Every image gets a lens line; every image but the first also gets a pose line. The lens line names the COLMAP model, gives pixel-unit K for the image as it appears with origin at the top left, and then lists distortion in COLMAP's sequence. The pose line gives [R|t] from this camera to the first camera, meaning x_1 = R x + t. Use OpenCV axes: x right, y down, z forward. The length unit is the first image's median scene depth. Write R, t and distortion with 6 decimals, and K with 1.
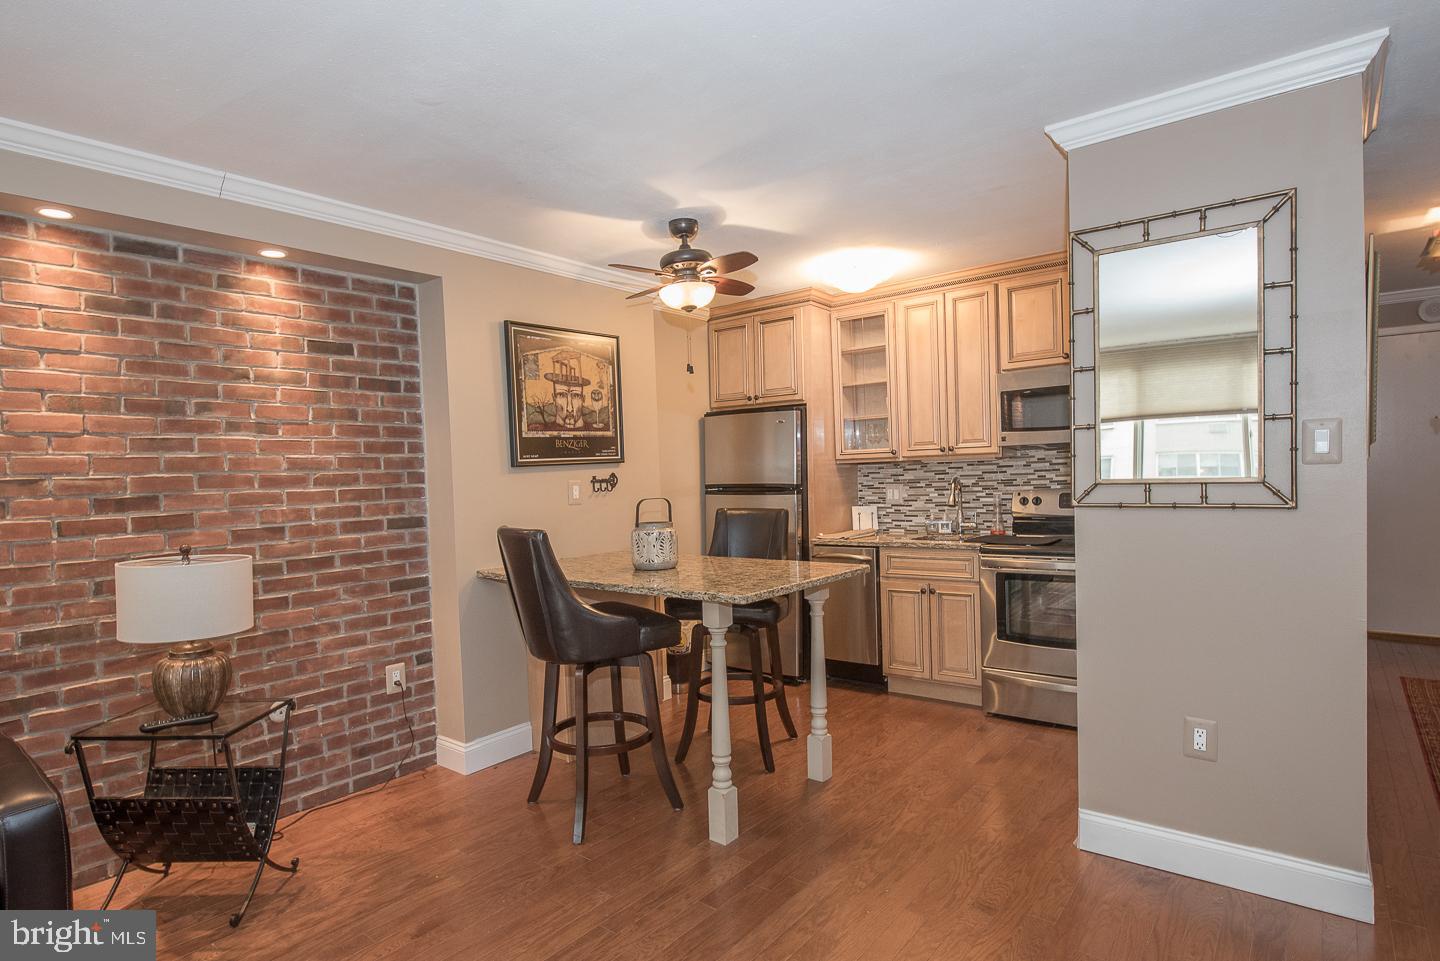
lens RADIAL K [[766.1, 0, 720.0], [0, 766.1, 480.5], [0, 0, 1]] dist [0.001404, 0.000460]
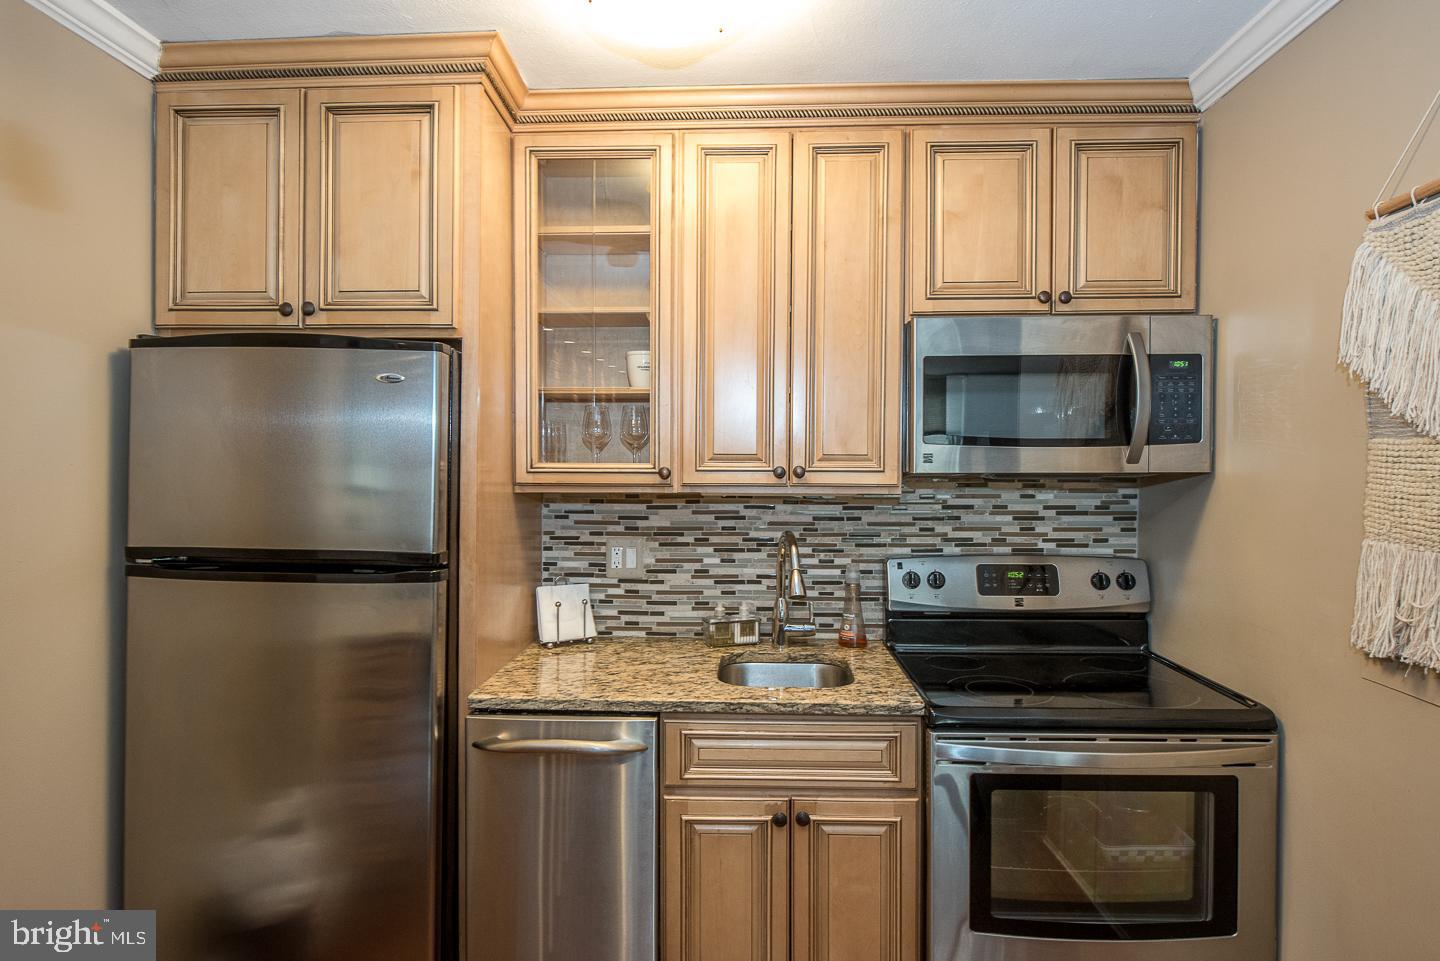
lens RADIAL K [[762.3, 0, 720.0], [0, 762.3, 480.5], [0, 0, 1]] dist [-0.001997, -0.000639]
pose [[0.813999, 0.025411, 0.580310, -0.001685], [-0.025440, 0.999644, -0.008088, -0.028822], [-0.580309, -0.008179, 0.814355, 0.601317]]
